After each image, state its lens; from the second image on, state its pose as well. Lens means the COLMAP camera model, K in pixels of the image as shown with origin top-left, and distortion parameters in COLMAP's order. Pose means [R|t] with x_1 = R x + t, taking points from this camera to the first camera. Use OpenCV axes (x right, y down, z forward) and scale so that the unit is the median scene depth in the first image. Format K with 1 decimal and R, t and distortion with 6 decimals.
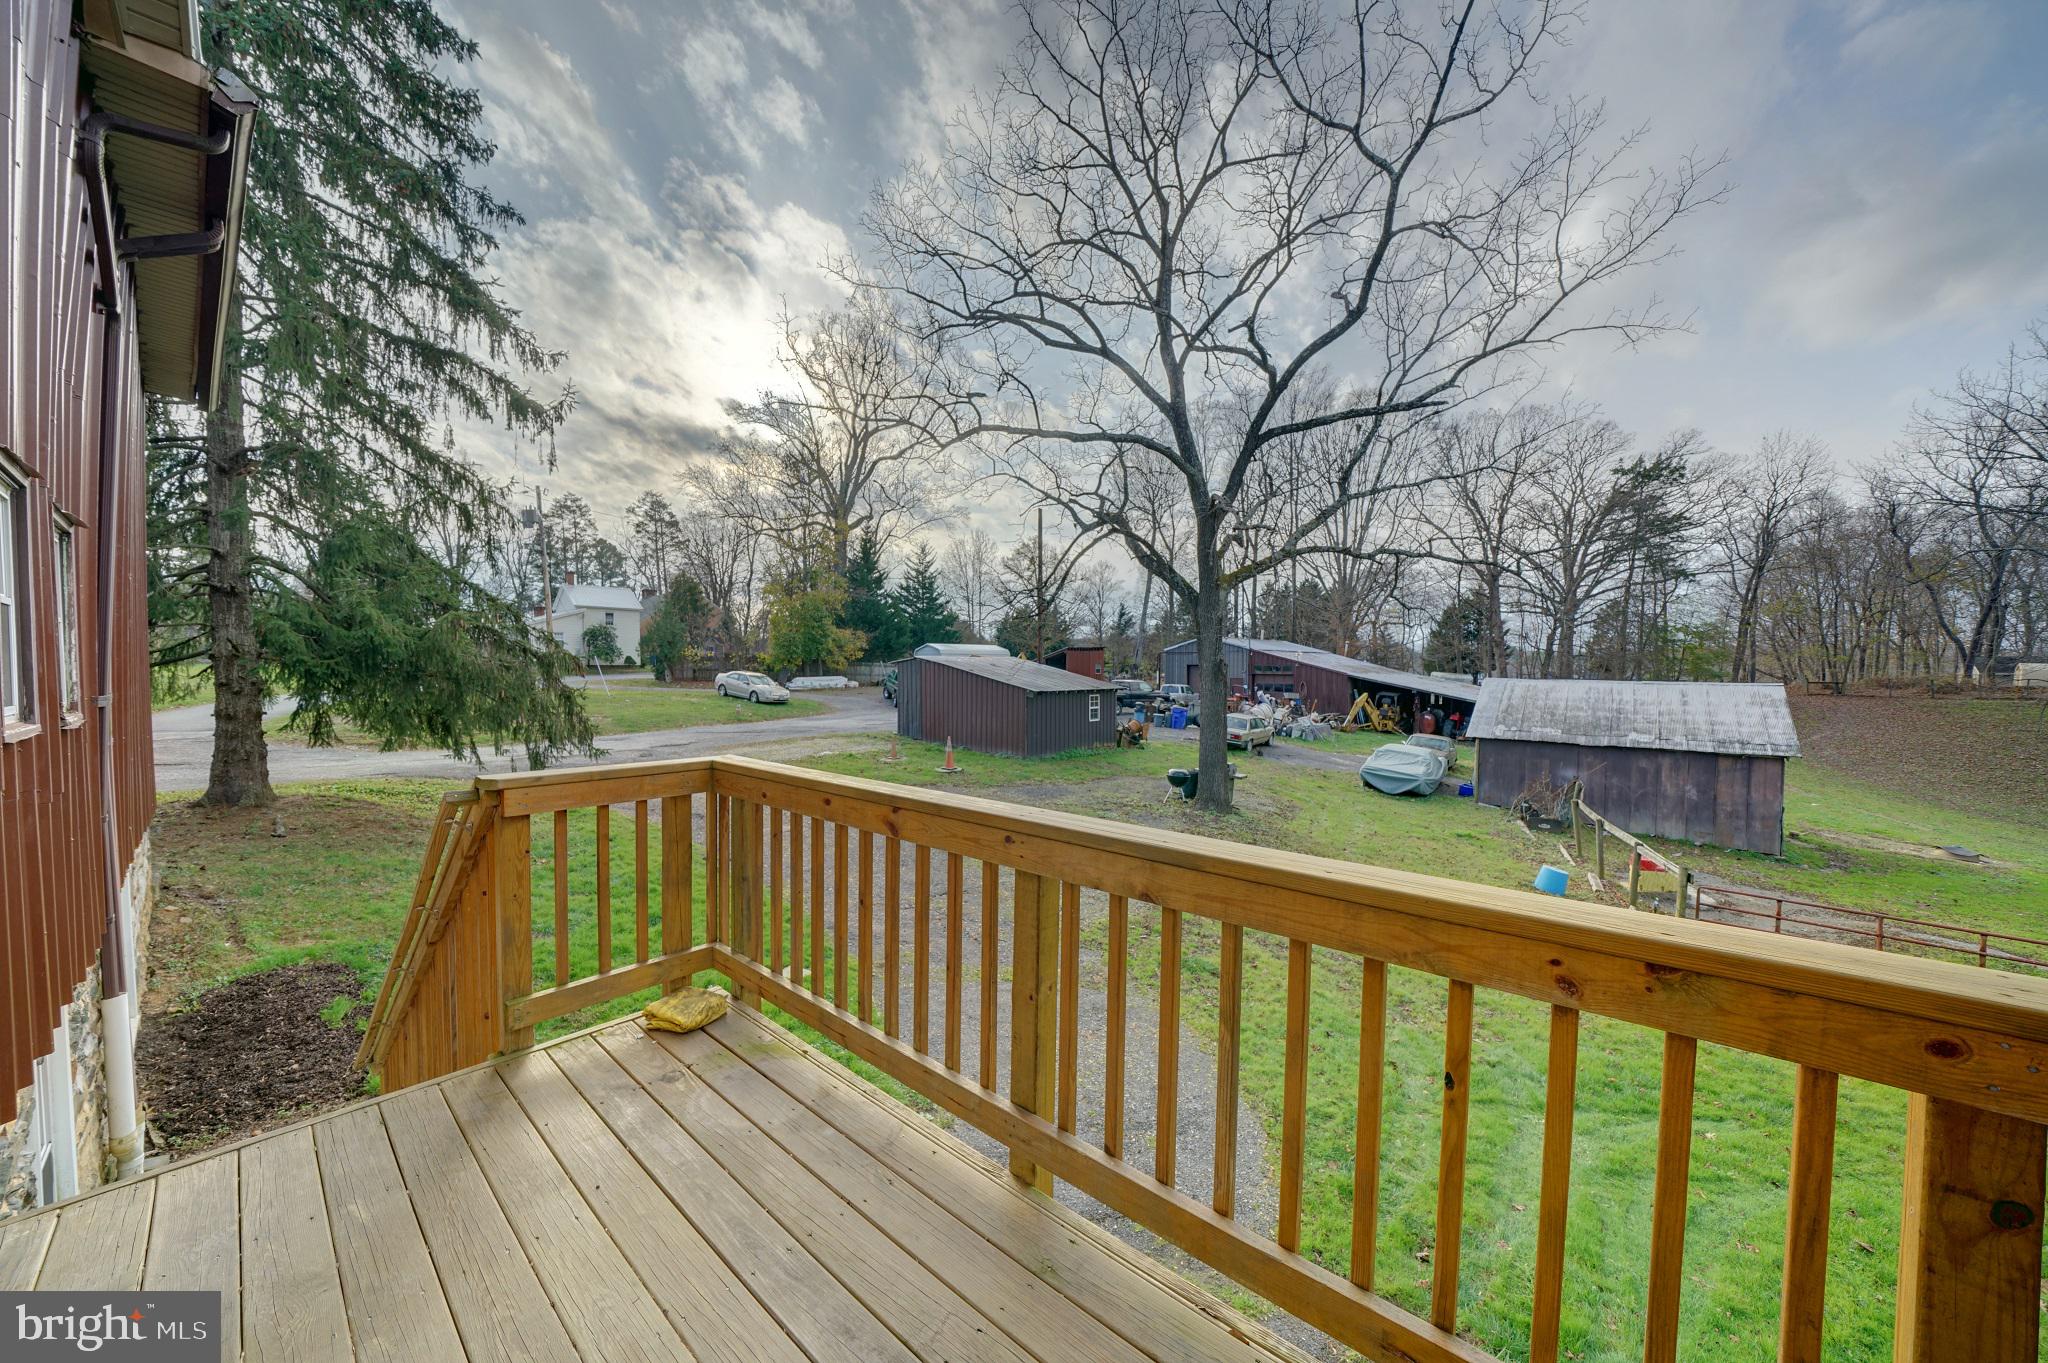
lens RADIAL K [[712.0, 0, 1016.5], [0, 712.0, 686.9], [0, 0, 1]] dist [-0.023287, 0.001987]
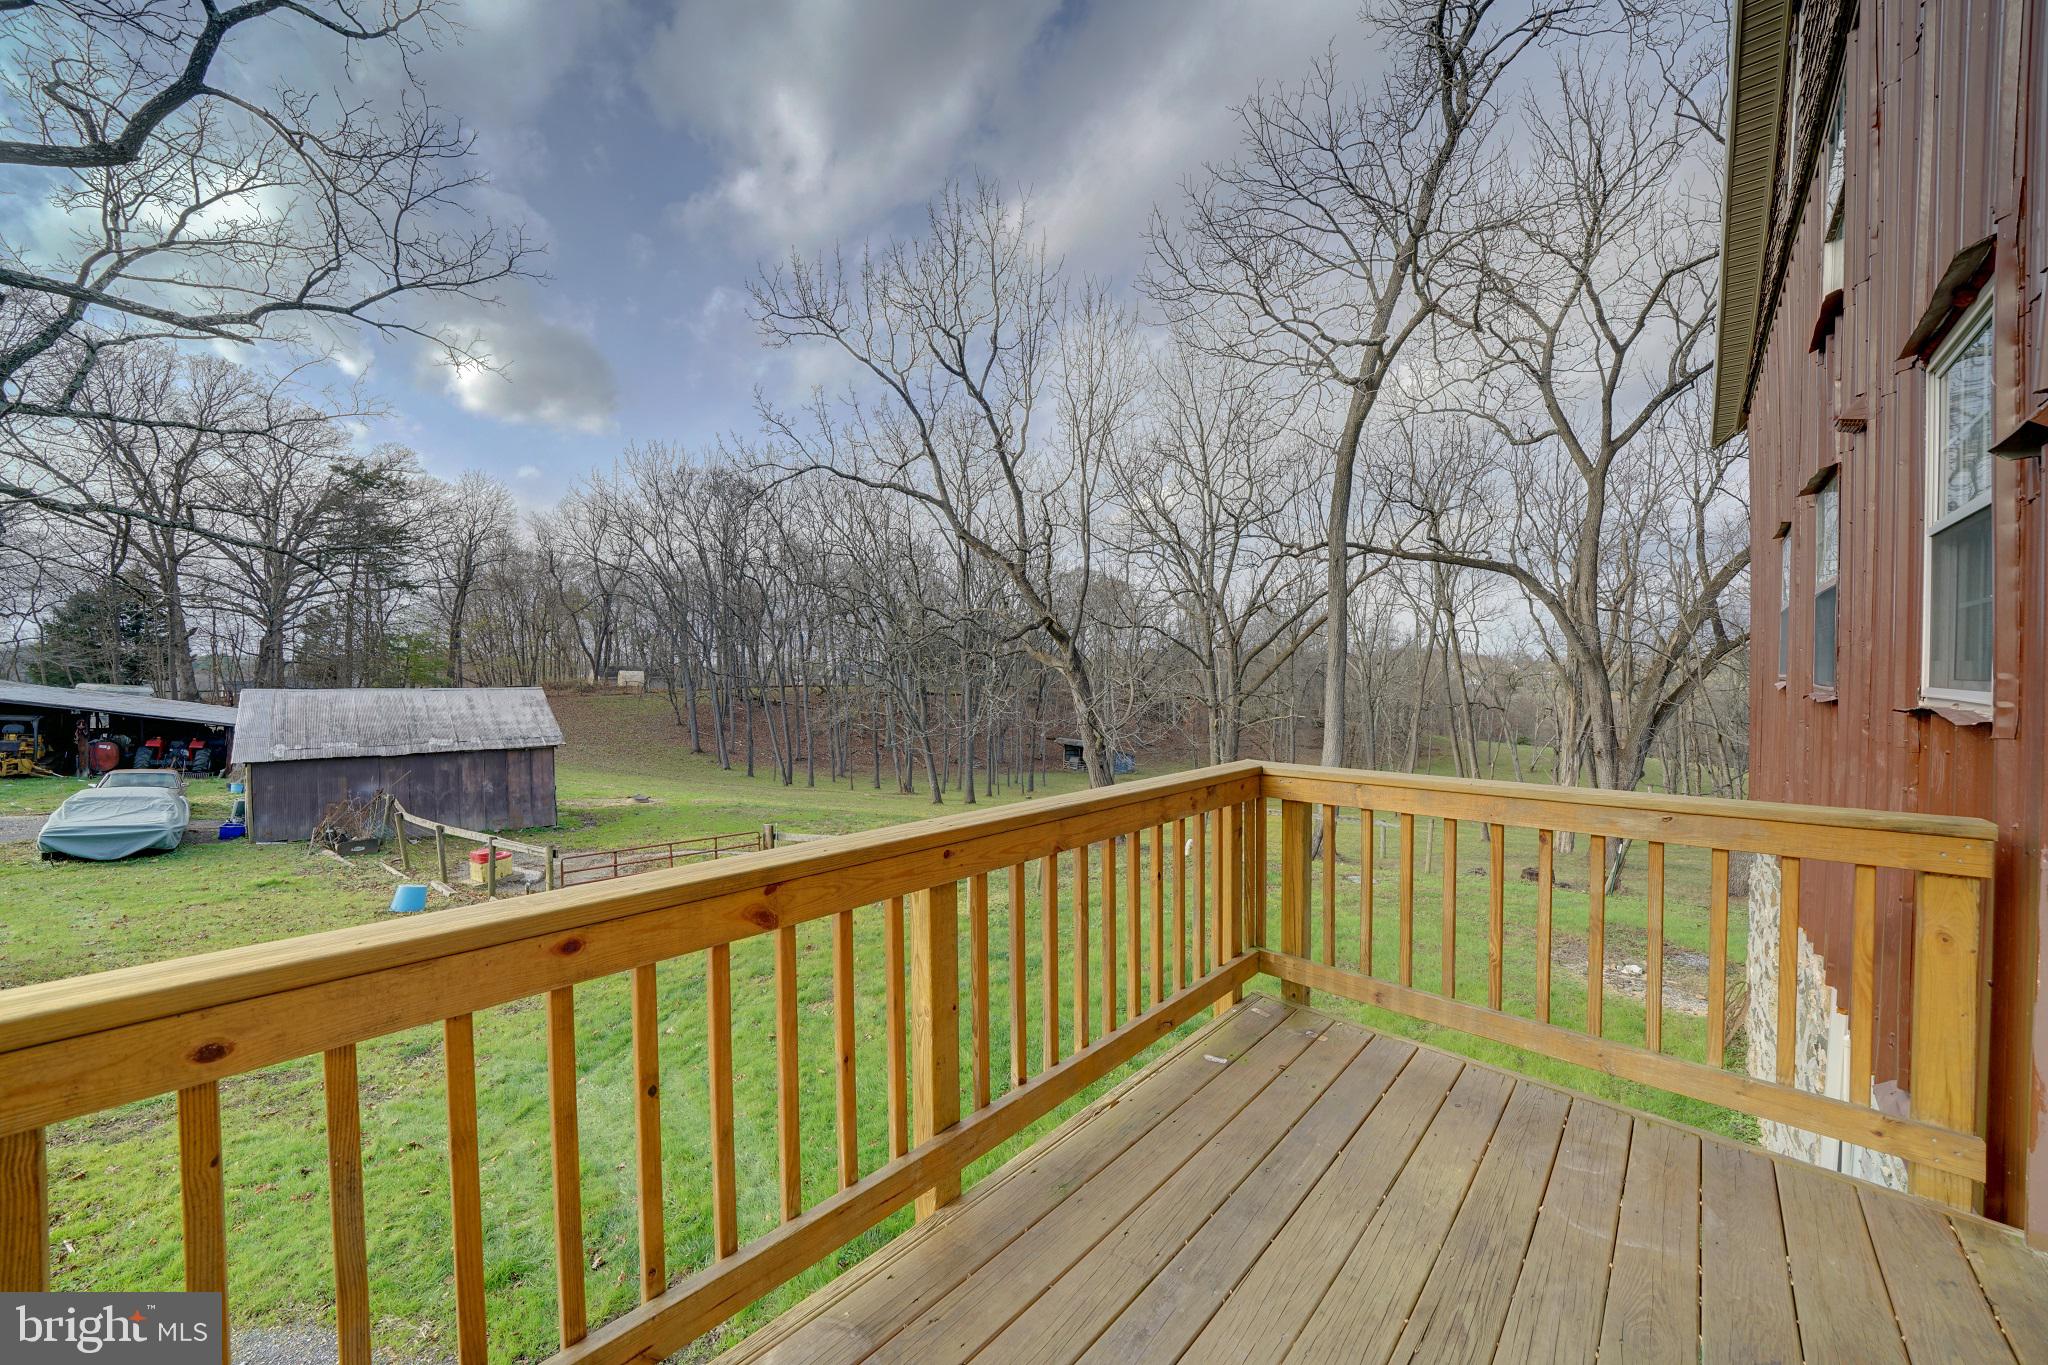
lens RADIAL K [[712.0, 0, 1014.7], [0, 712.0, 682.0], [0, 0, 1]] dist [-0.023287, 0.001987]
pose [[0.039436, -0.014064, 0.999123, -0.109722], [0.031314, 0.999427, 0.012833, -0.003710], [-0.998731, 0.030781, 0.039854, 0.097678]]
